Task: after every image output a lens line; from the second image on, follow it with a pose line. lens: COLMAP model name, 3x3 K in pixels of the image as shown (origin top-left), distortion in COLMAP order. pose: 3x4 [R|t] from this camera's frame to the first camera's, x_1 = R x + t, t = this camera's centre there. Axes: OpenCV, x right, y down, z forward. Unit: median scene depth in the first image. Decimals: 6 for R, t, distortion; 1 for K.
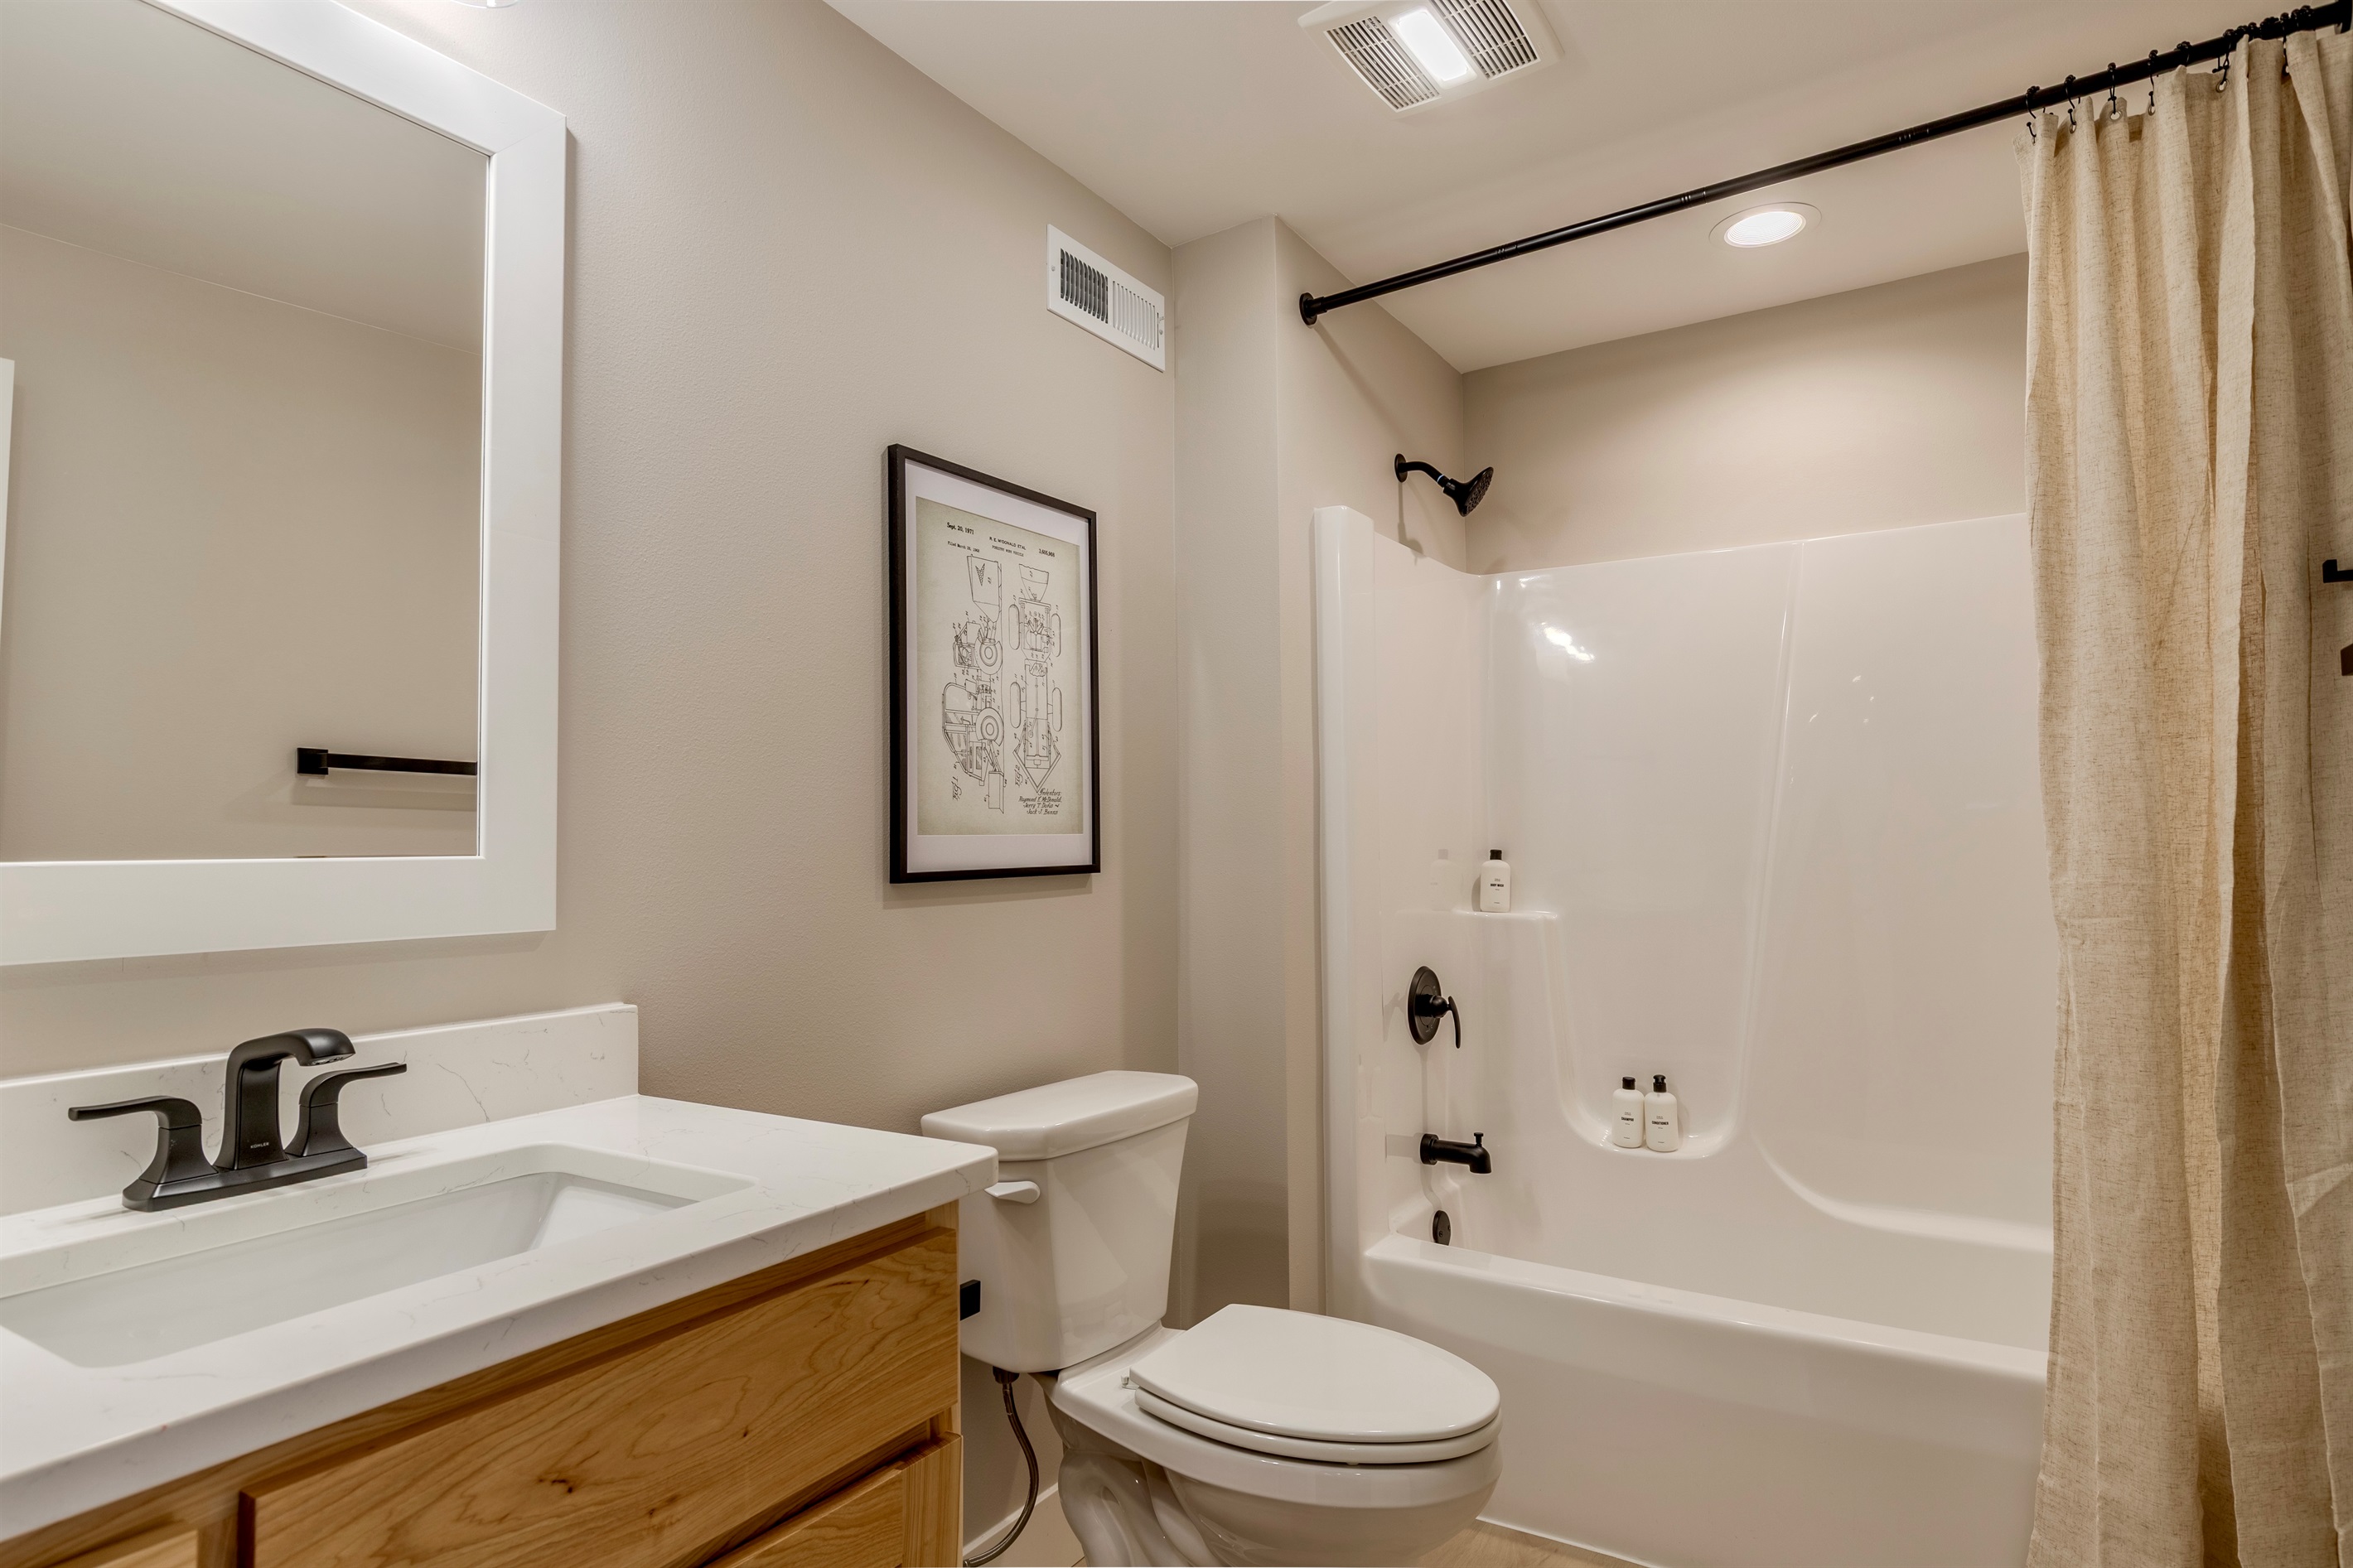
lens RADIAL K [[1274.6, 0, 1166.6], [0, 1274.6, 789.1], [0, 0, 1]] dist [0.001727, 0.000480]
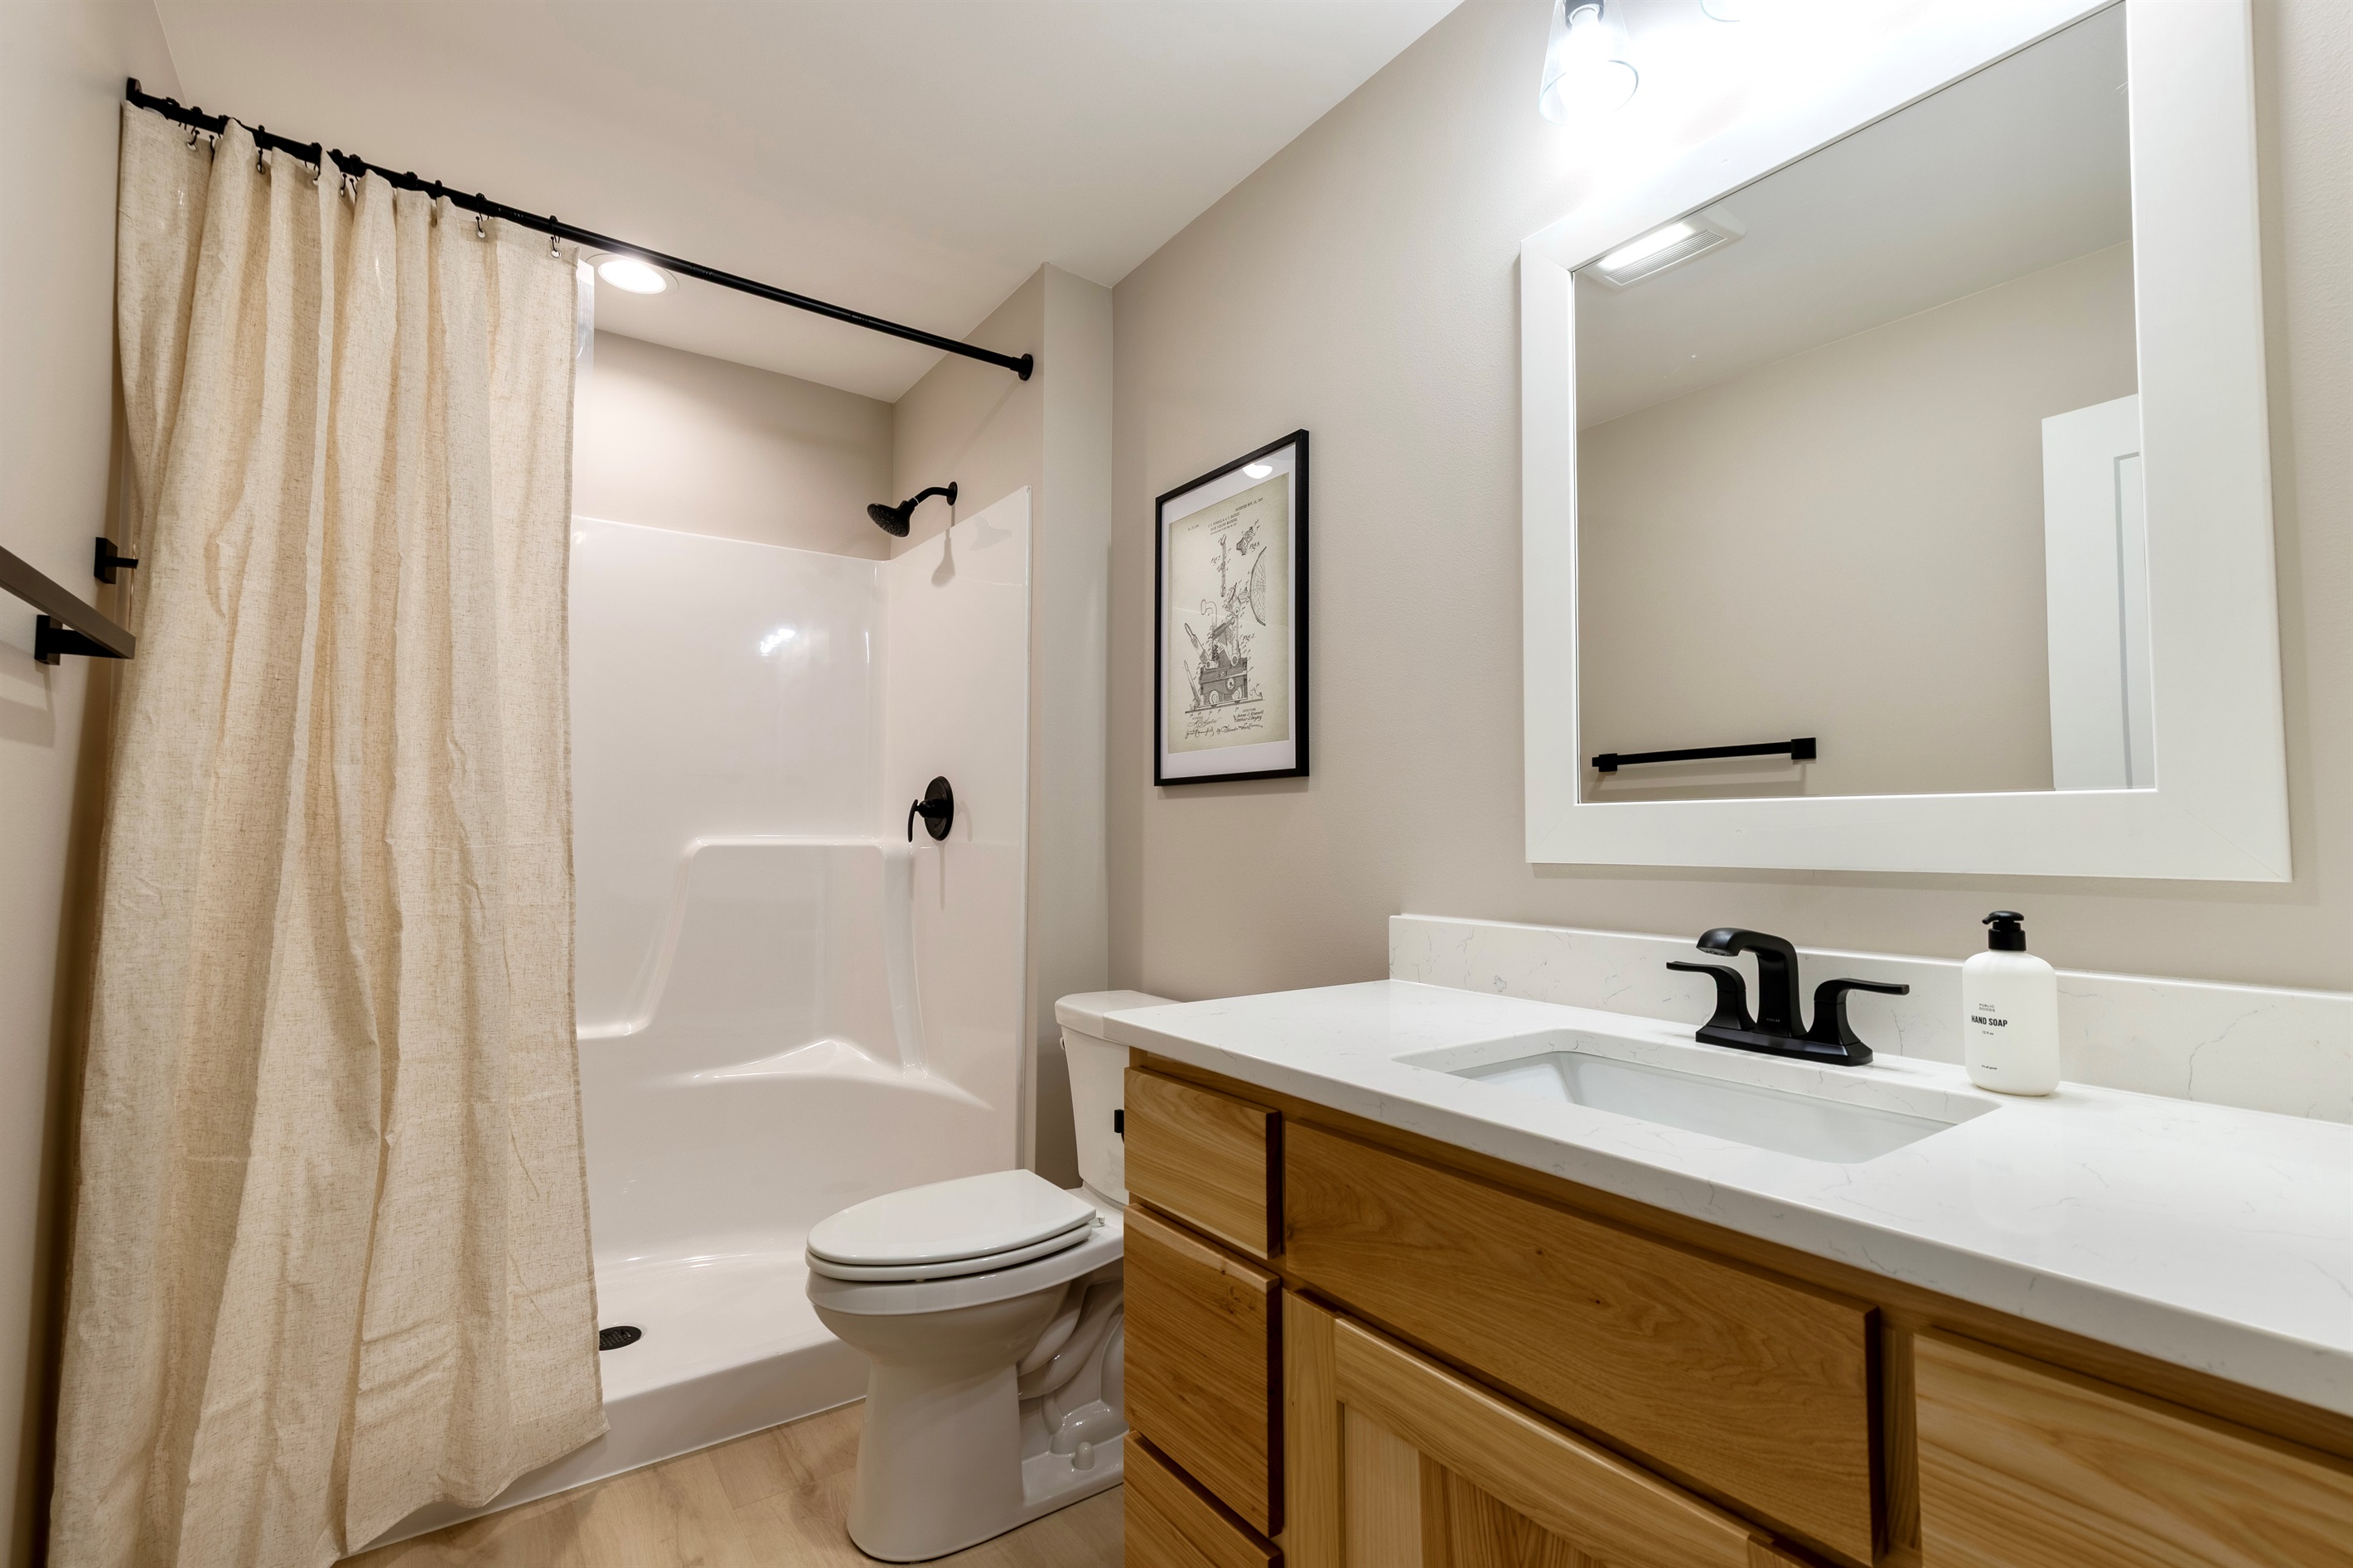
lens RADIAL K [[1058.8, 0, 1195.2], [0, 1058.8, 787.6], [0, 0, 1]] dist [-0.001035, -0.000061]
pose [[-0.370522, -0.039788, -0.927971, 0.596238], [0.024527, 0.998315, -0.052598, 0.090864], [0.928500, -0.042249, -0.368921, 0.953496]]
